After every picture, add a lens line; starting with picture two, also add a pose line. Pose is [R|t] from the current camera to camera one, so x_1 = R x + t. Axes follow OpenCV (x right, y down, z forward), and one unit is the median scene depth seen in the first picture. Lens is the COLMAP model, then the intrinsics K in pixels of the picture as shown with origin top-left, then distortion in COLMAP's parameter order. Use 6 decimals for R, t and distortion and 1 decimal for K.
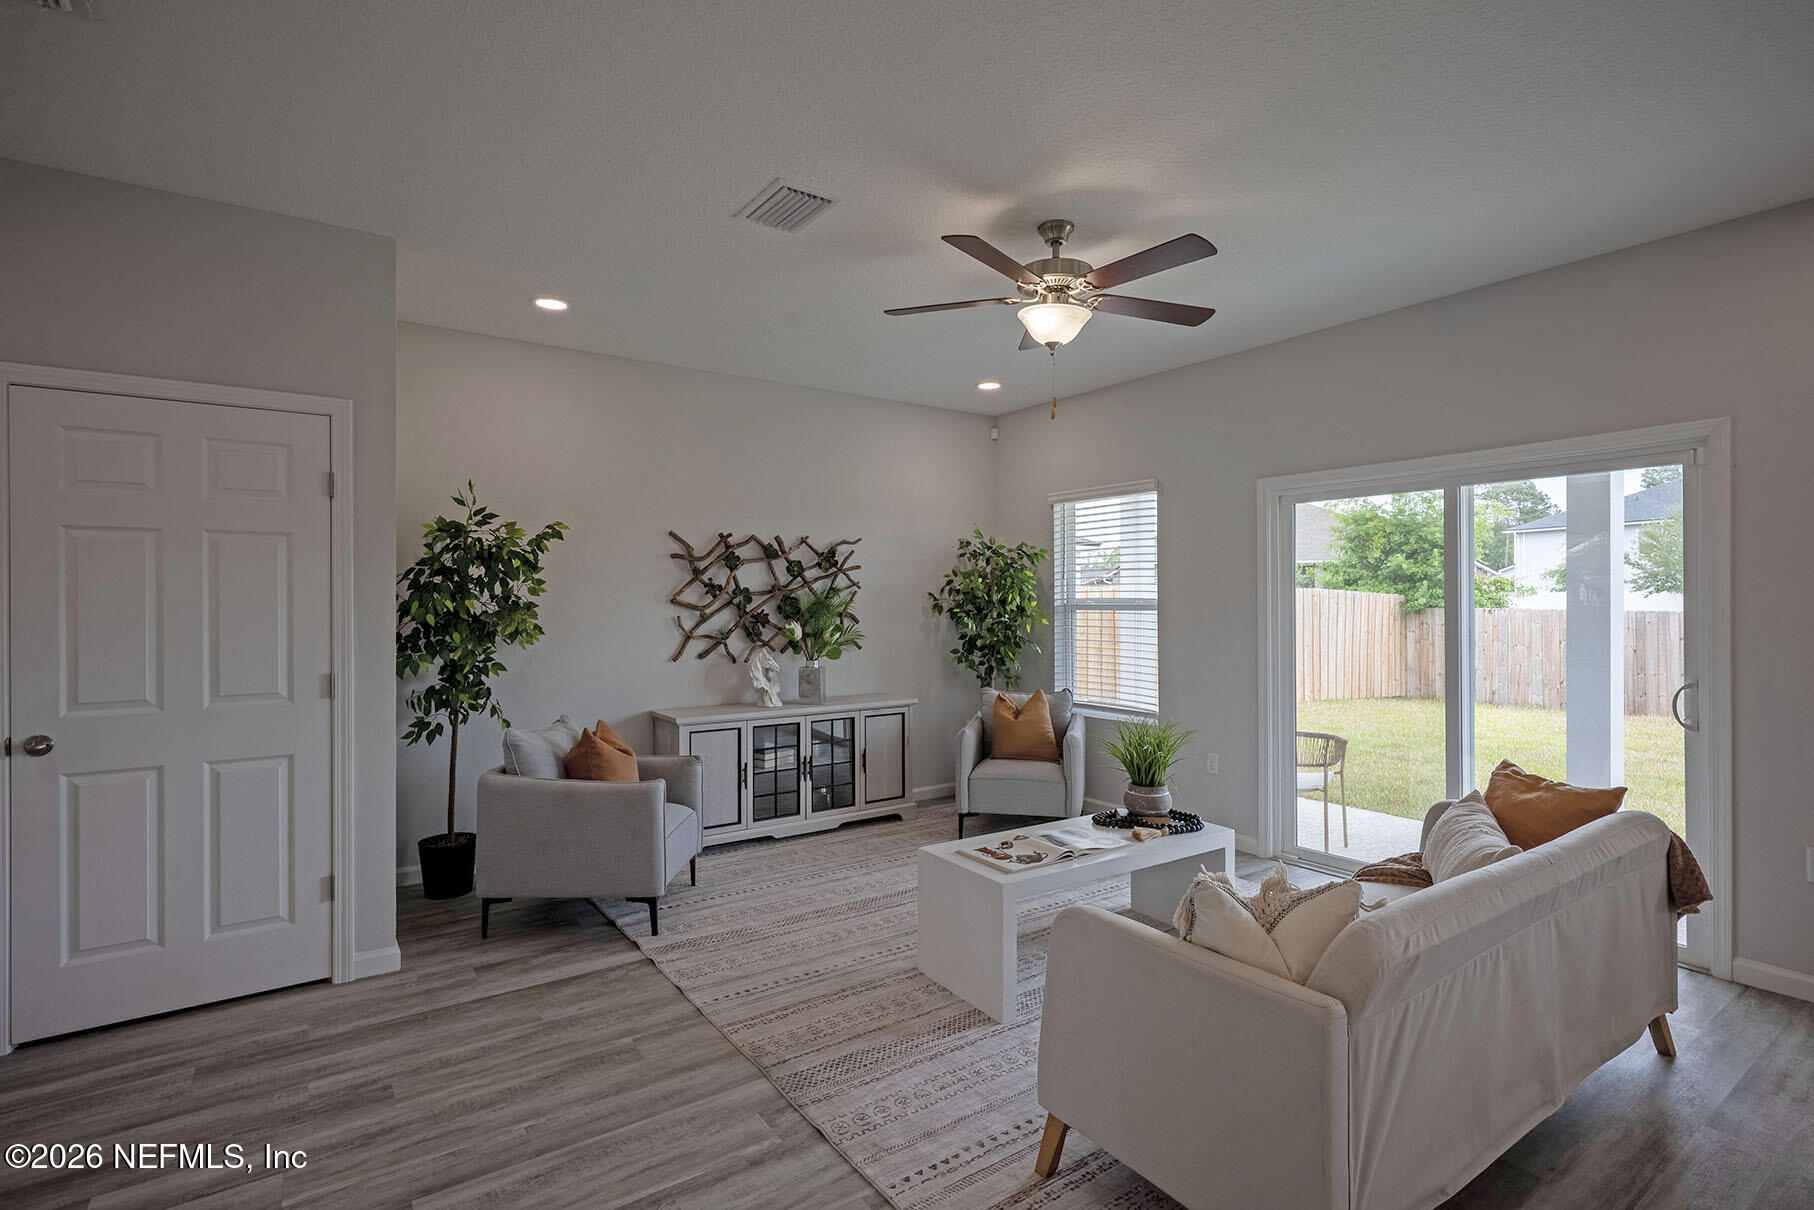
lens RADIAL K [[878.8, 0, 932.8], [0, 878.8, 603.8], [0, 0, 1]] dist [-0.000239, 0.000764]
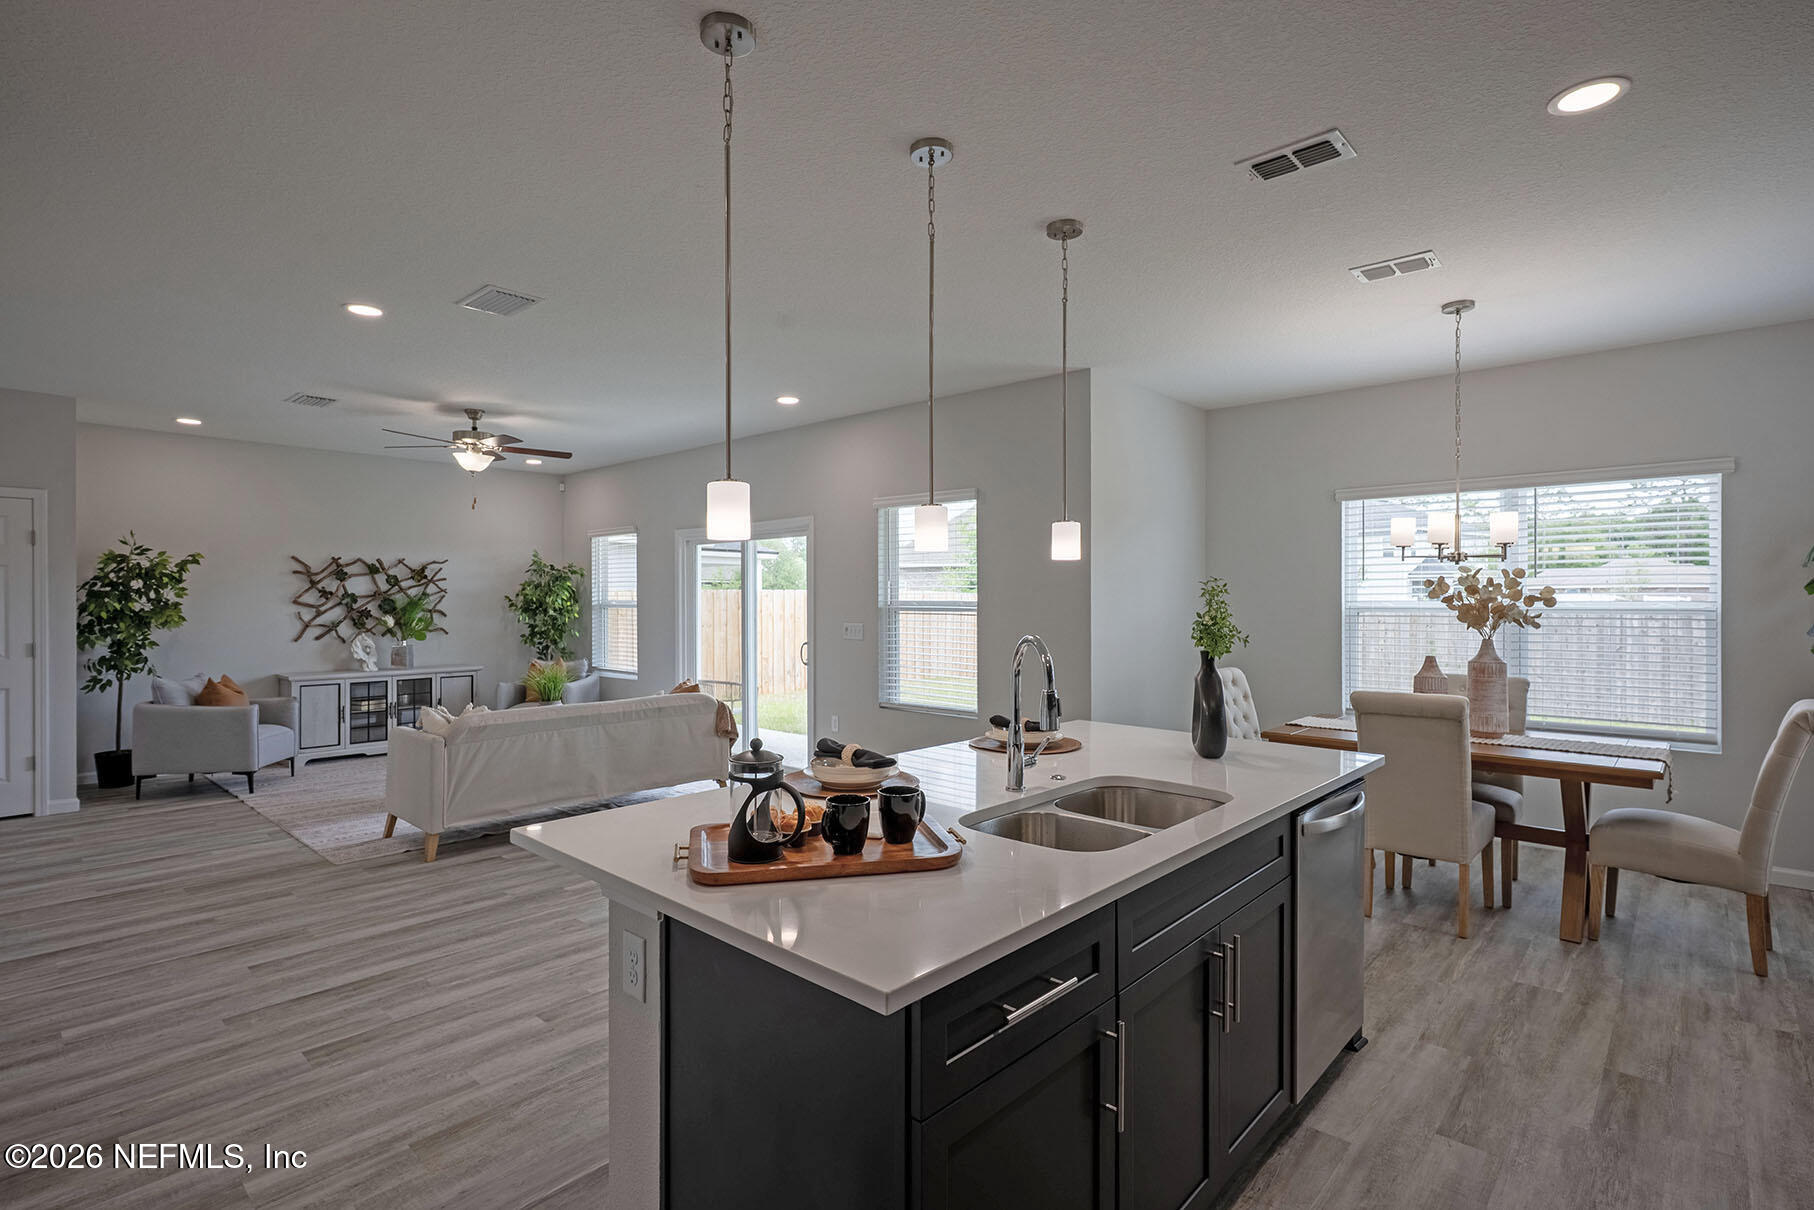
lens RADIAL K [[873.8, 0, 914.3], [0, 873.8, 601.6], [0, 0, 1]] dist [0.003806, 0.001009]
pose [[0.977058, -0.000082, 0.212973, 0.482753], [0.000145, 1.000000, -0.000278, -0.003643], [-0.212973, 0.000303, 0.977058, -0.793257]]
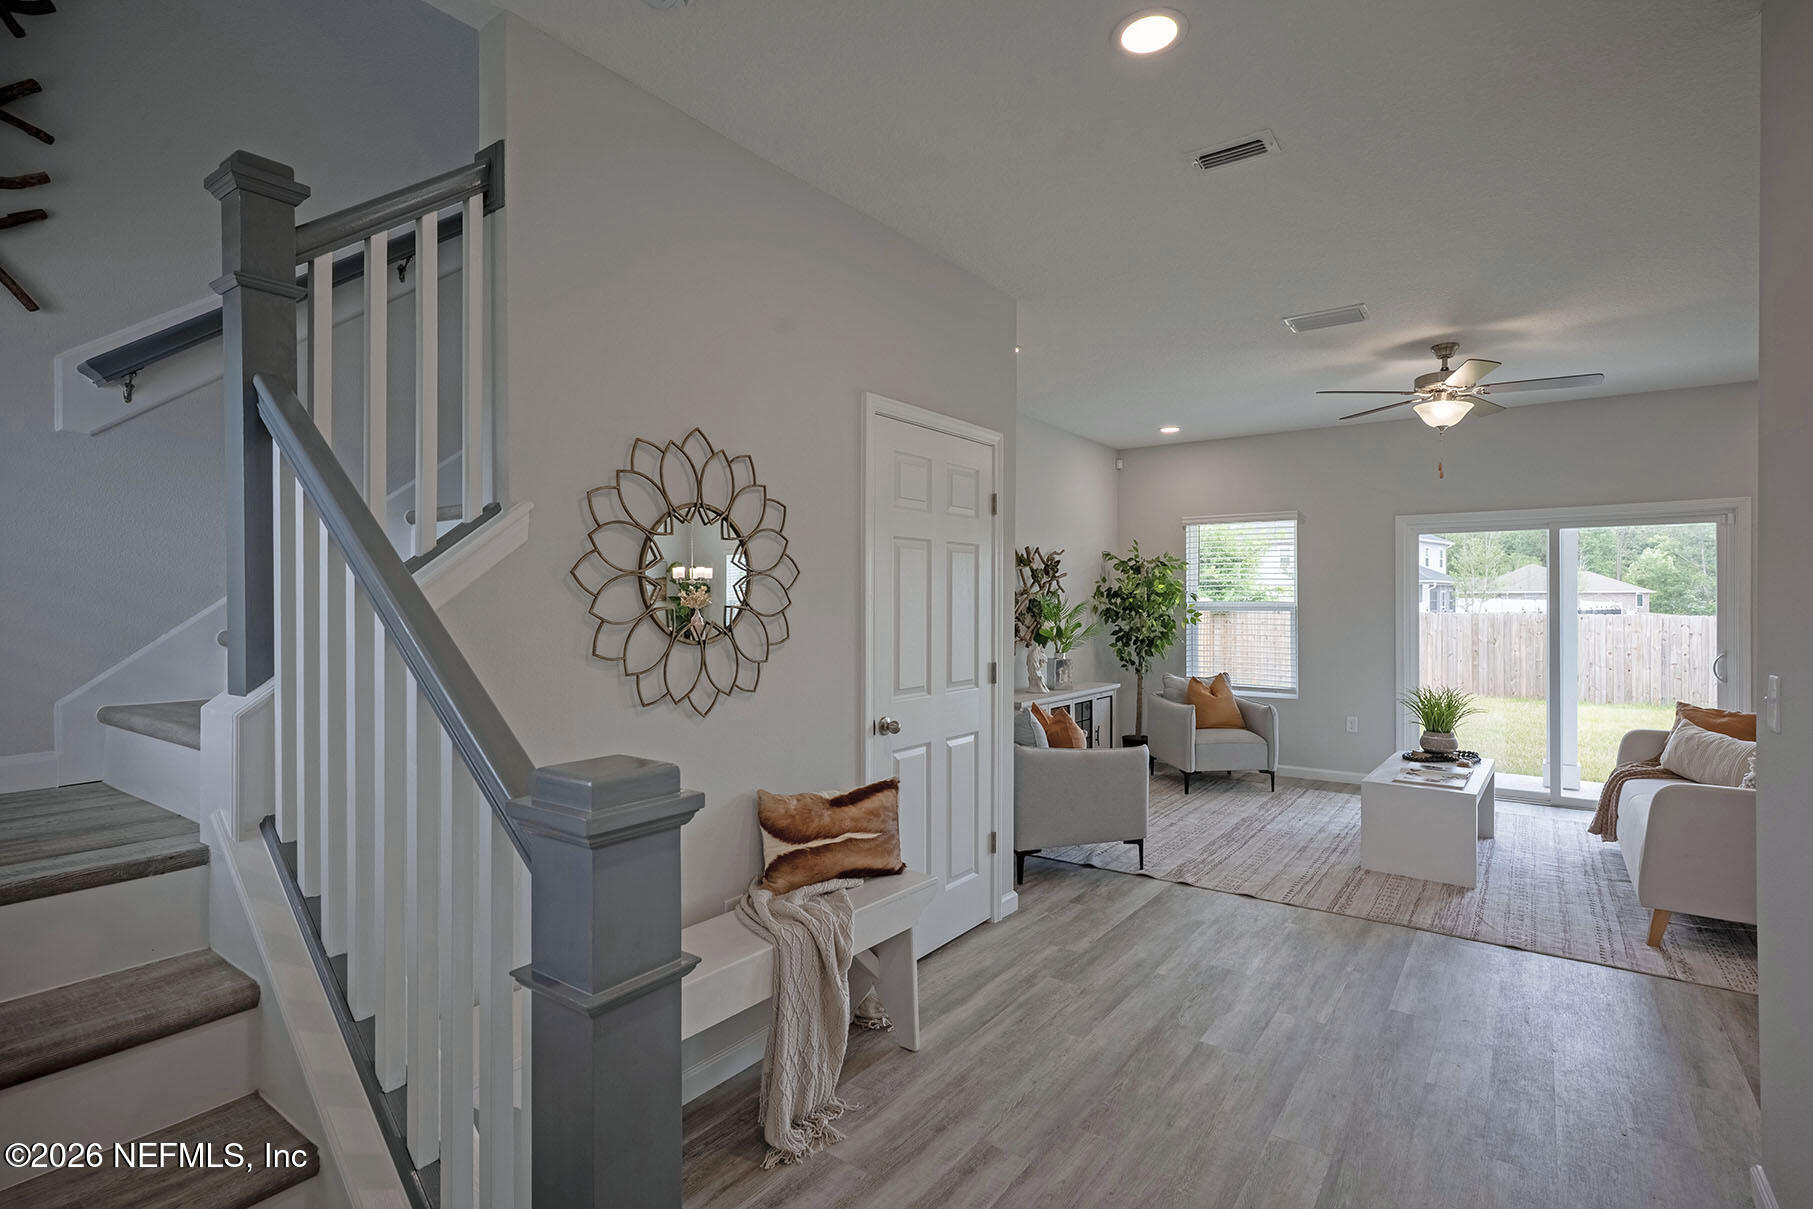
lens RADIAL K [[873.3, 0, 913.8], [0, 873.3, 601.1], [0, 0, 1]] dist [0.003806, 0.001009]
pose [[0.947340, 0.005114, 0.320189, -0.835739], [-0.003320, 0.999976, -0.006149, 0.003393], [-0.320213, 0.004762, 0.947334, -0.063162]]
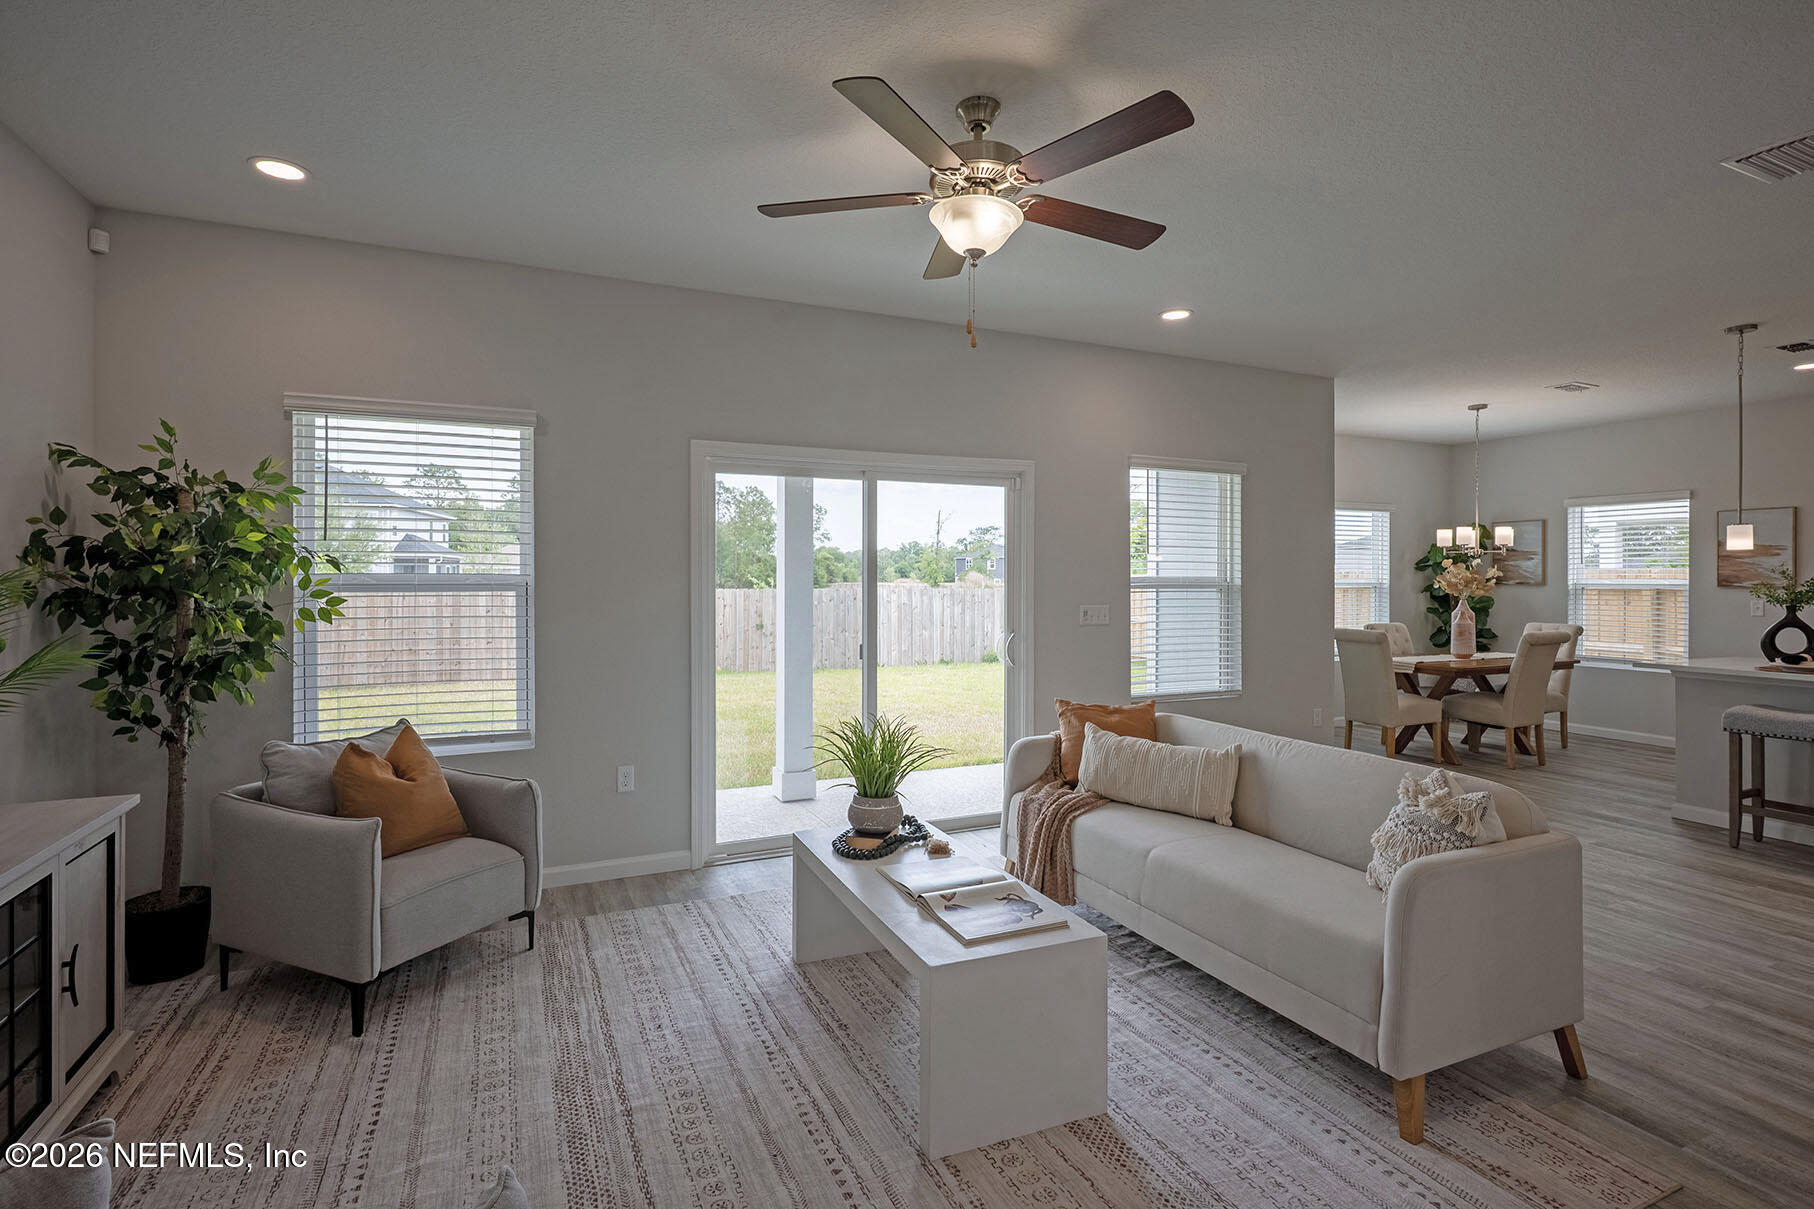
lens RADIAL K [[866.2, 0, 892.7], [0, 866.2, 580.5], [0, 0, 1]] dist [0.003838, 0.000797]
pose [[0.195768, 0.002465, 0.980647, -0.467649], [0.001850, 0.999994, -0.002883, 0.001827], [-0.980648, 0.002379, 0.195762, 0.667265]]
